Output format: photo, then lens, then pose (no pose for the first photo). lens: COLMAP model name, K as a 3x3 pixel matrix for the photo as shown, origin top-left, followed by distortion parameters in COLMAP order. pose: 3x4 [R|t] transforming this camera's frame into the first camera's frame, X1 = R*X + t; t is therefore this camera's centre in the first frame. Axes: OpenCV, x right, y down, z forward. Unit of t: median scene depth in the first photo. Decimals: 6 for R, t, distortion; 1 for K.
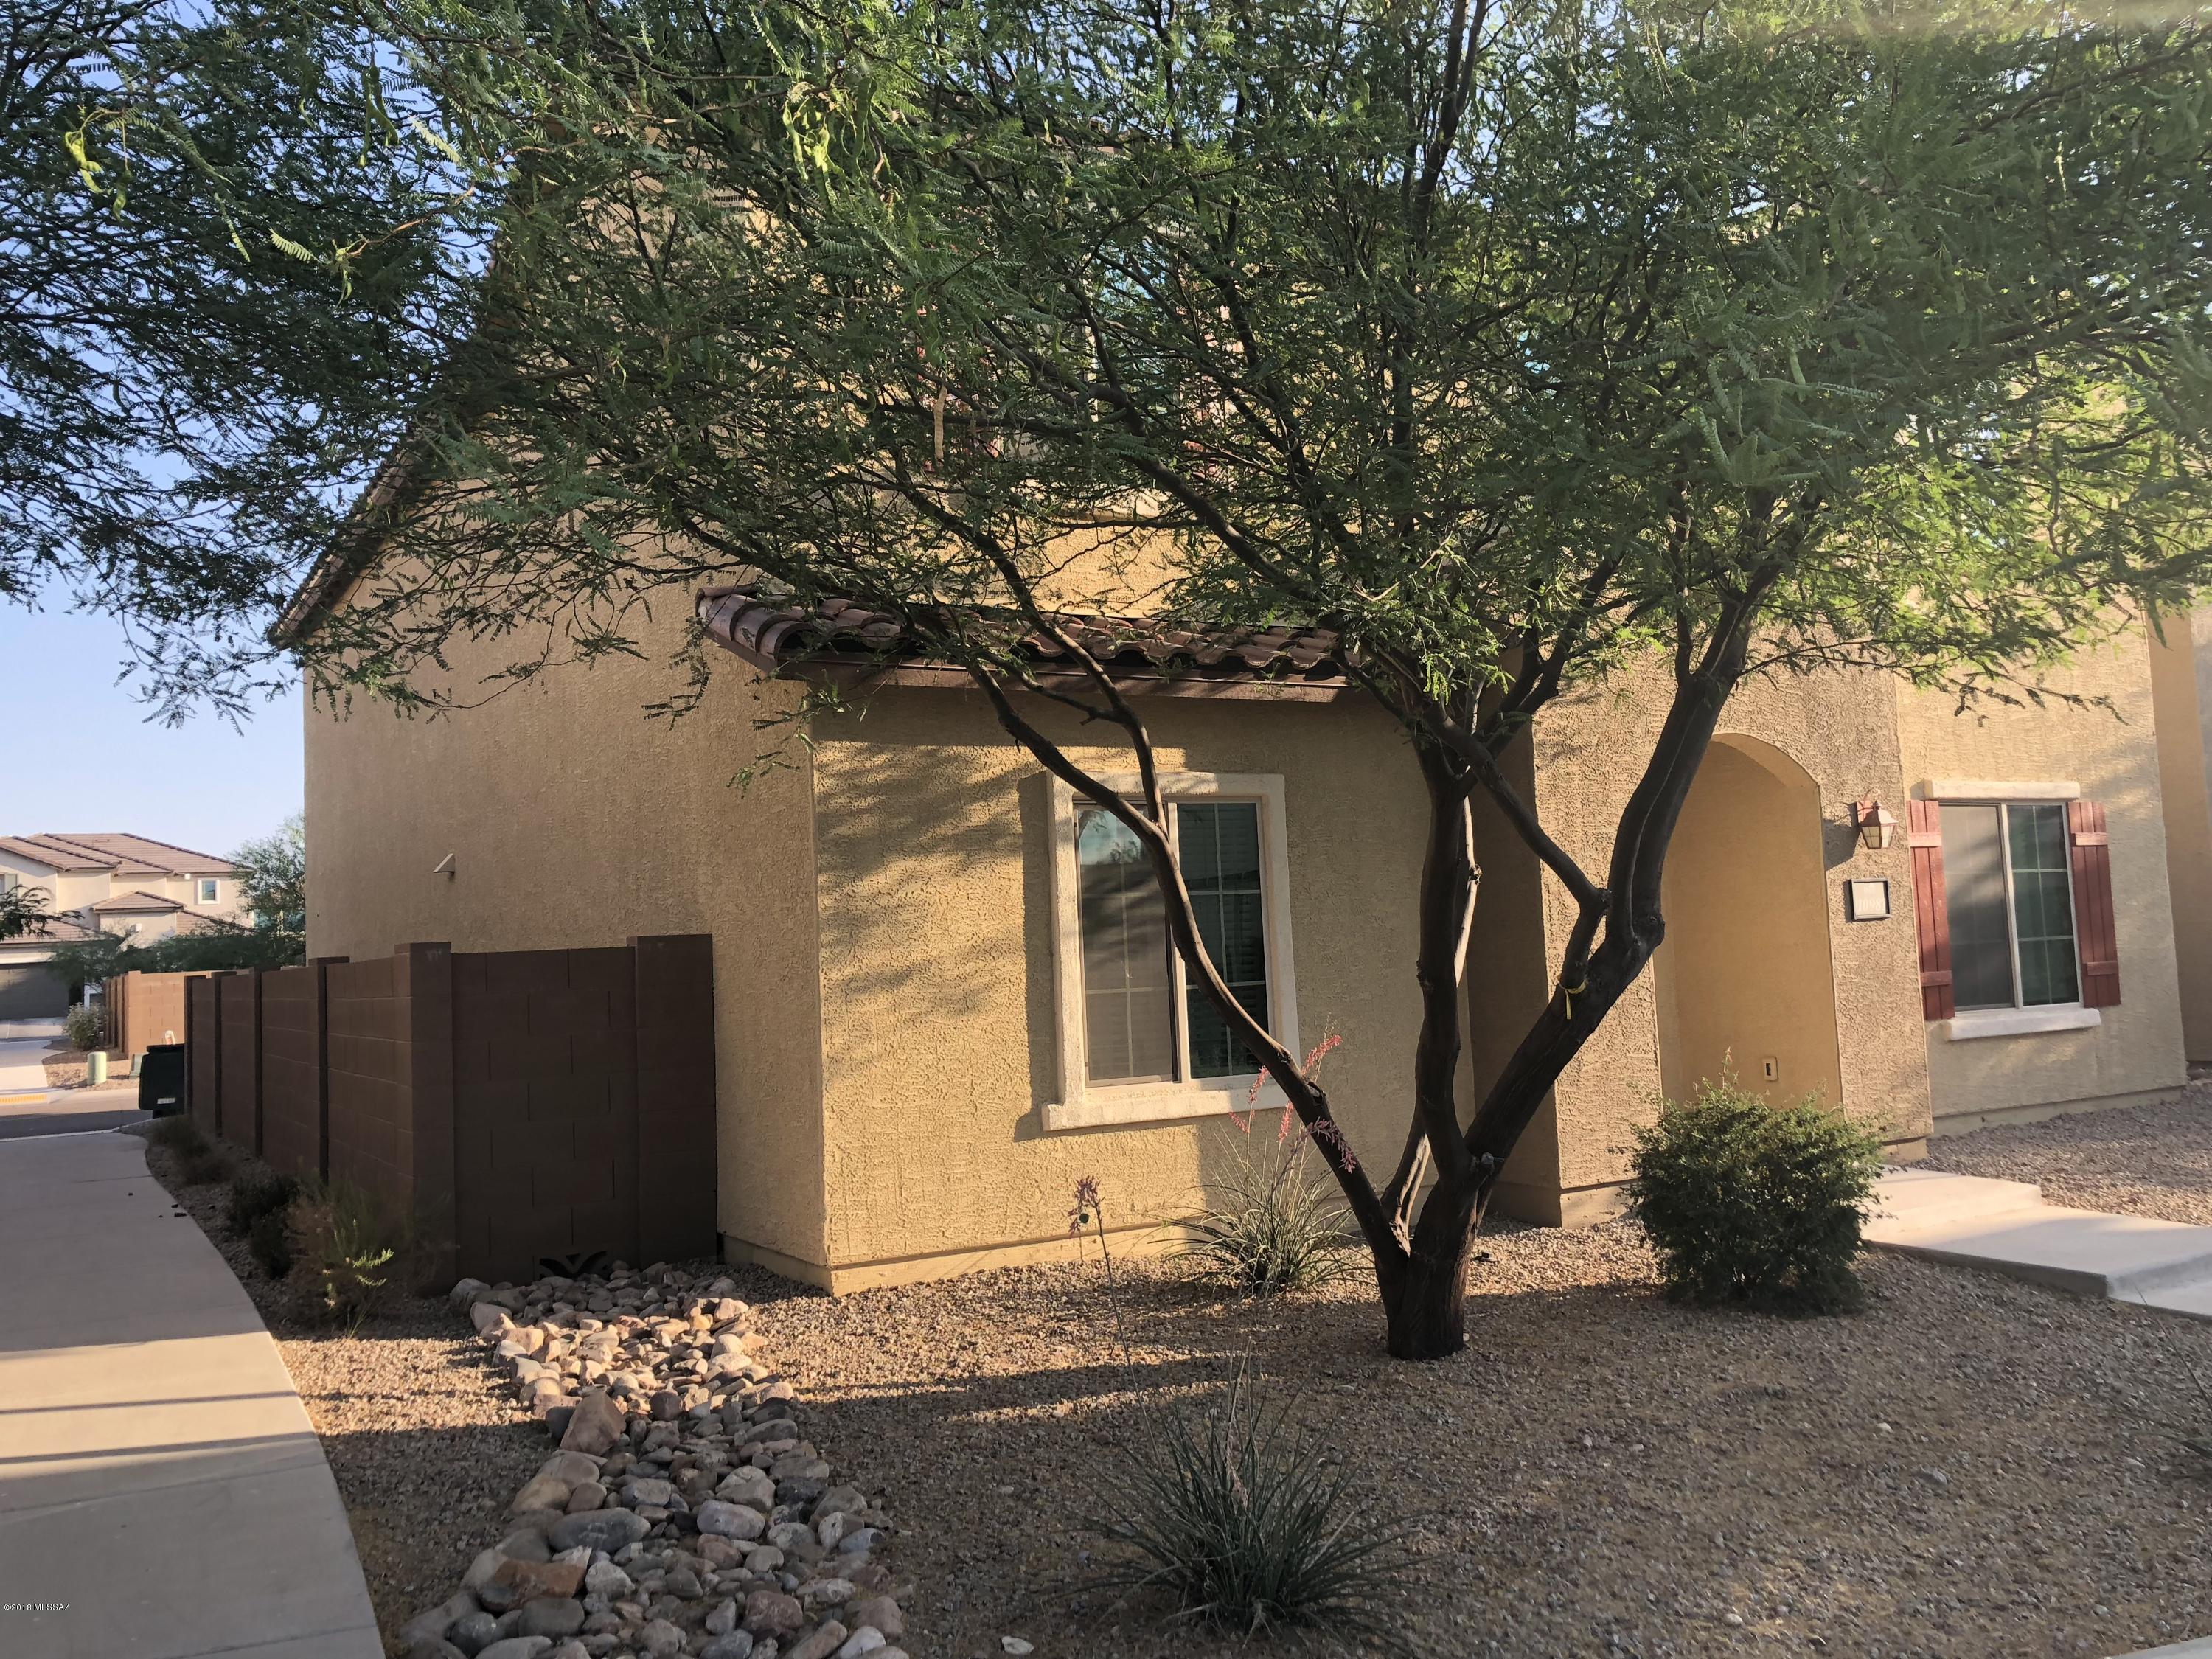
lens RADIAL K [[1812.9, 0, 1089.7], [0, 1812.9, 820.2], [0, 0, 1]] dist [0.048151, -0.078255]
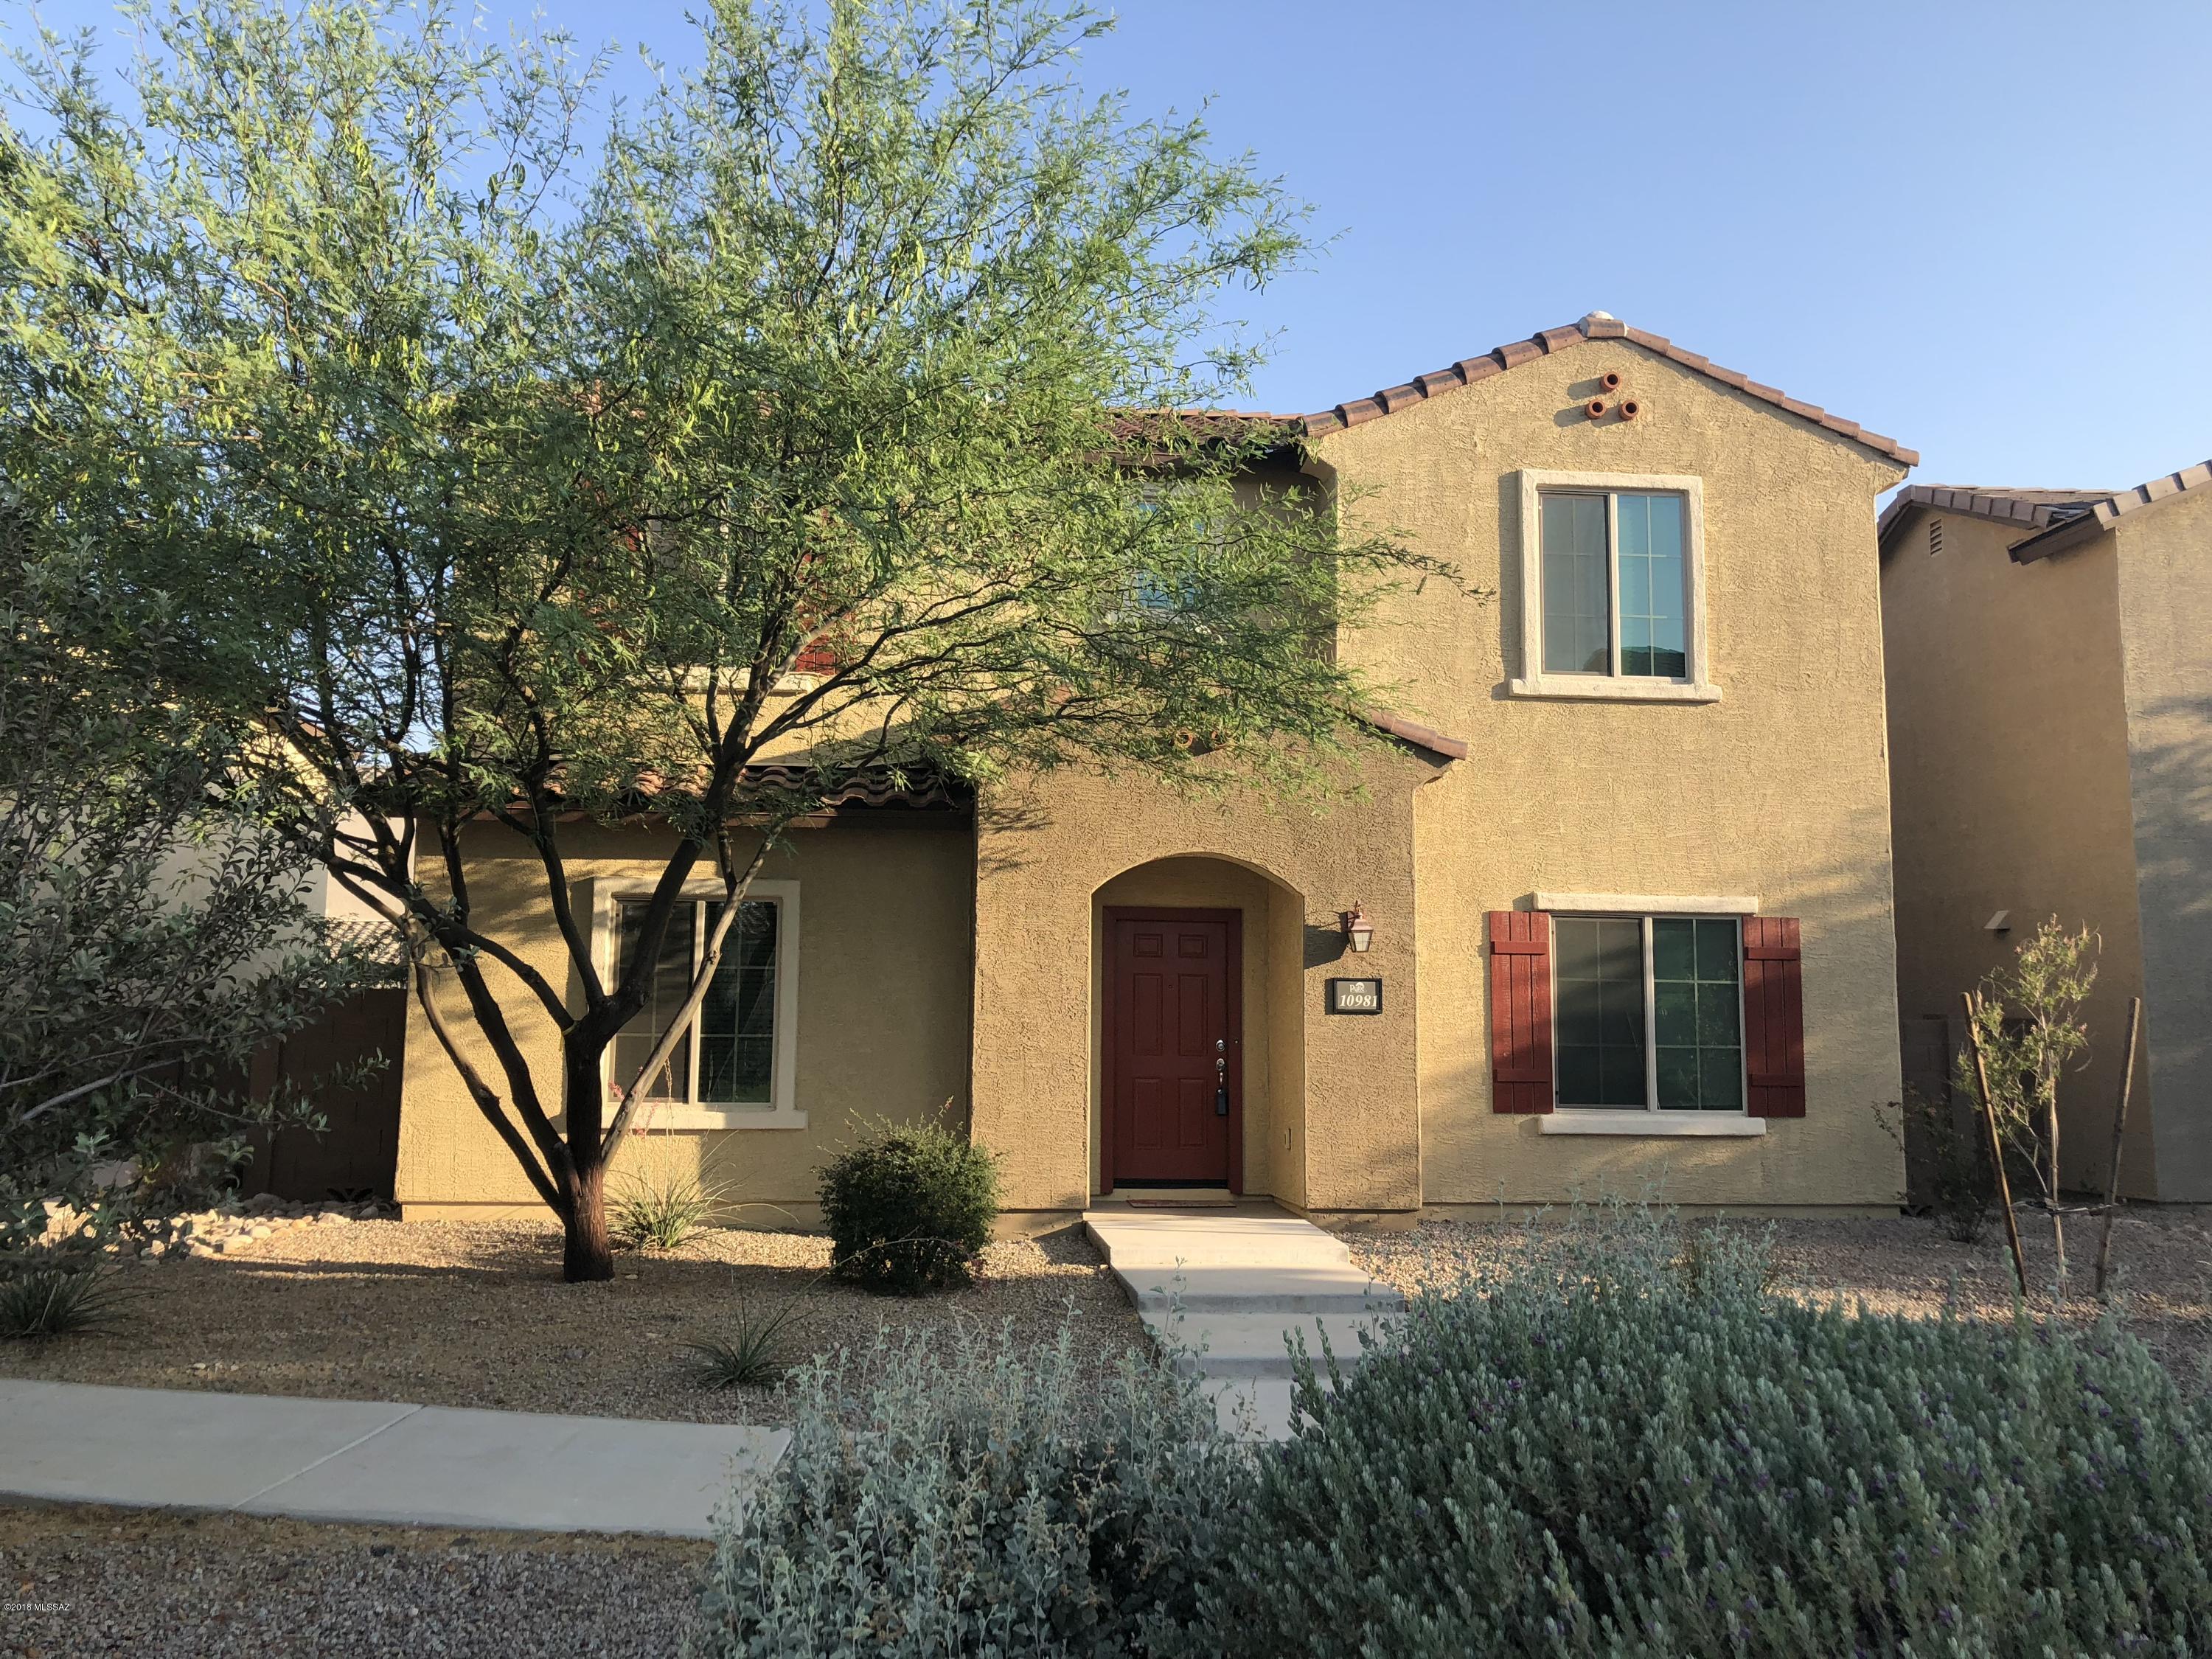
lens RADIAL K [[1812.9, 0, 1089.7], [0, 1812.9, 820.2], [0, 0, 1]] dist [0.048151, -0.078255]
pose [[0.909116, 0.001428, -0.416541, 0.688616], [-0.020839, 0.998898, -0.042057, -0.014475], [0.416021, 0.046915, 0.908144, -0.105726]]
